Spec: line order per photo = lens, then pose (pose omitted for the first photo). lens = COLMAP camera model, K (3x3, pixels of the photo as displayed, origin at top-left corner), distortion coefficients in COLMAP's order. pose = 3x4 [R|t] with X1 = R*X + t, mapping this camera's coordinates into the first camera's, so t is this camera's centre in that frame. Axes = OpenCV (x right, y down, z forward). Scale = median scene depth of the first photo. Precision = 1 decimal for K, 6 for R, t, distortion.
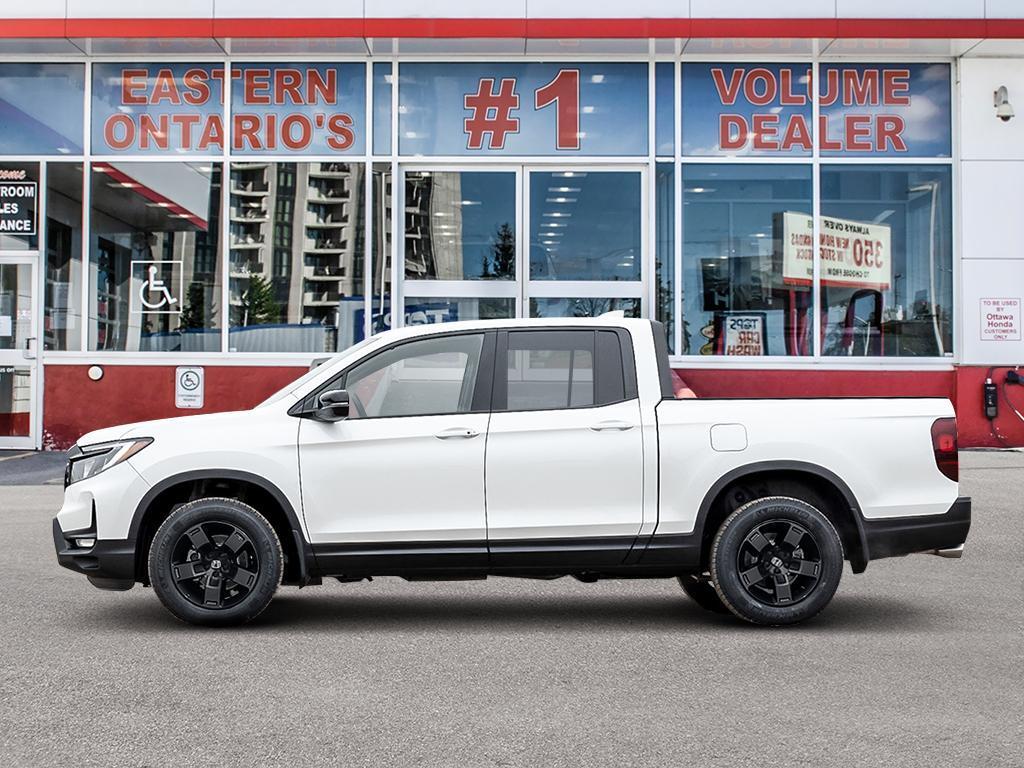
lens RADIAL K [[1818.1, 0, 511.7], [0, 1818.1, 385.2], [0, 0, 1]] dist [0.008662, 0.000000]
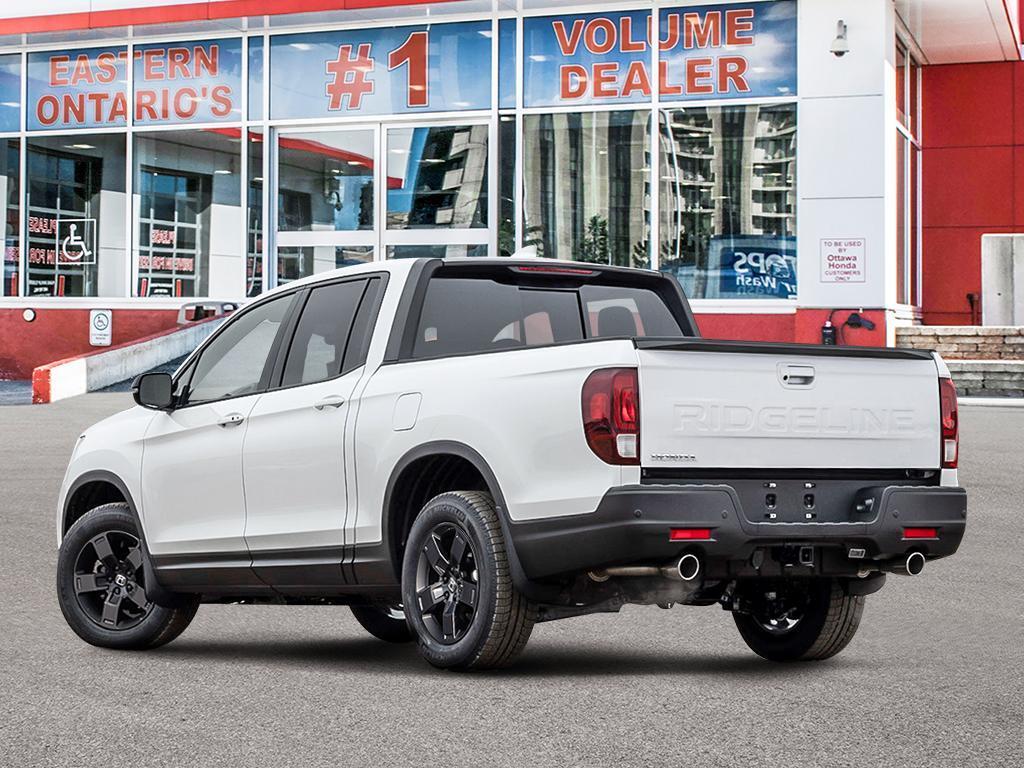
lens RADIAL K [[1818.1, 0, 510.6], [0, 1818.1, 381.8], [0, 0, 1]] dist [0.008662, 0.000000]
pose [[0.914097, 0.016383, -0.405164, 0.510318], [-0.001779, 0.999336, 0.036394, -0.006576], [0.405491, -0.032547, 0.913519, 0.037541]]
